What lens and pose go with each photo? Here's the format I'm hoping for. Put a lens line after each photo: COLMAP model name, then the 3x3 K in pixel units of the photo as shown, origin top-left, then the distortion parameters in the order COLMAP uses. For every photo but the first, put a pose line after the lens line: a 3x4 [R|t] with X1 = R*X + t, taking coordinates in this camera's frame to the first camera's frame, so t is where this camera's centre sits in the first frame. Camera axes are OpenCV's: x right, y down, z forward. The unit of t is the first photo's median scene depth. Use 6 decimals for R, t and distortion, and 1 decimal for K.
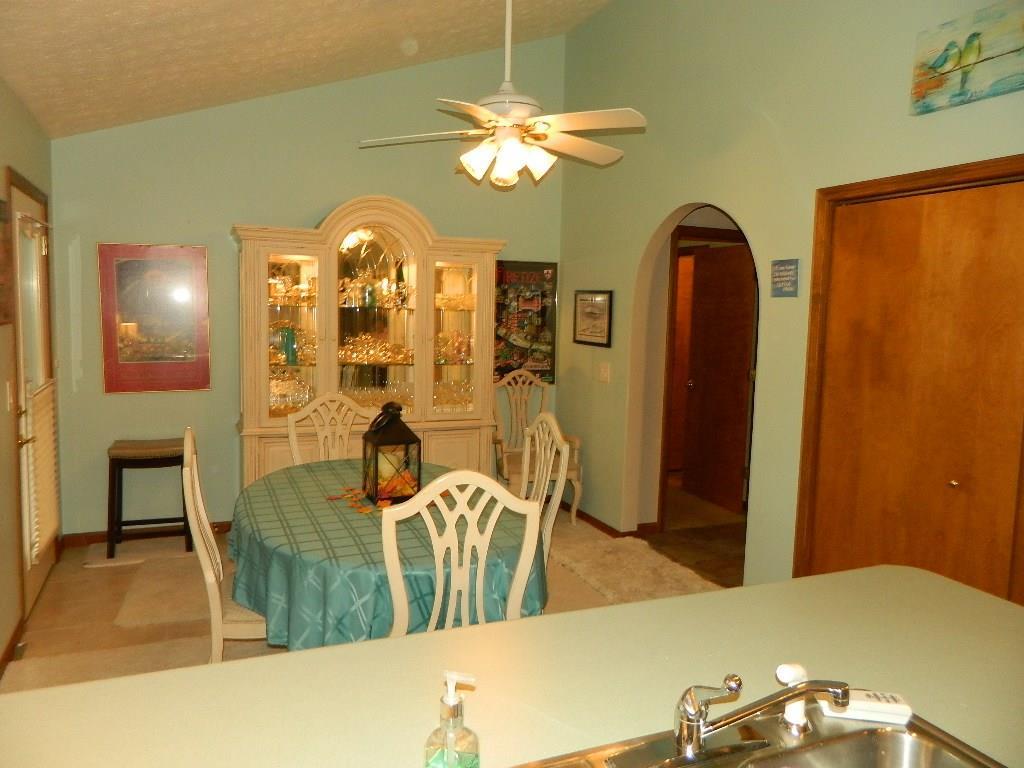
lens RADIAL K [[775.6, 0, 511.6], [0, 775.6, 381.4], [0, 0, 1]] dist [0.021355, -0.016023]
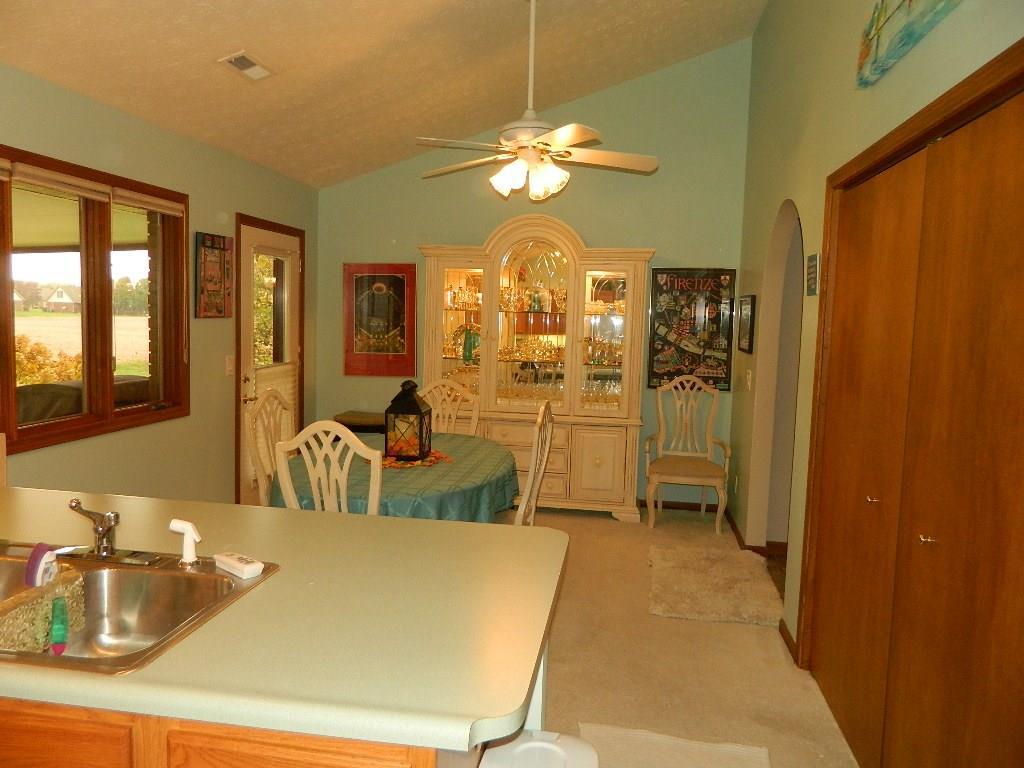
lens RADIAL K [[775.6, 0, 507.5], [0, 775.6, 379.6], [0, 0, 1]] dist [0.021355, -0.016023]
pose [[0.839189, 0.049971, -0.541539, 0.436824], [-0.065077, 0.997842, -0.008768, 0.018132], [0.539932, 0.042600, 0.840630, 0.023722]]
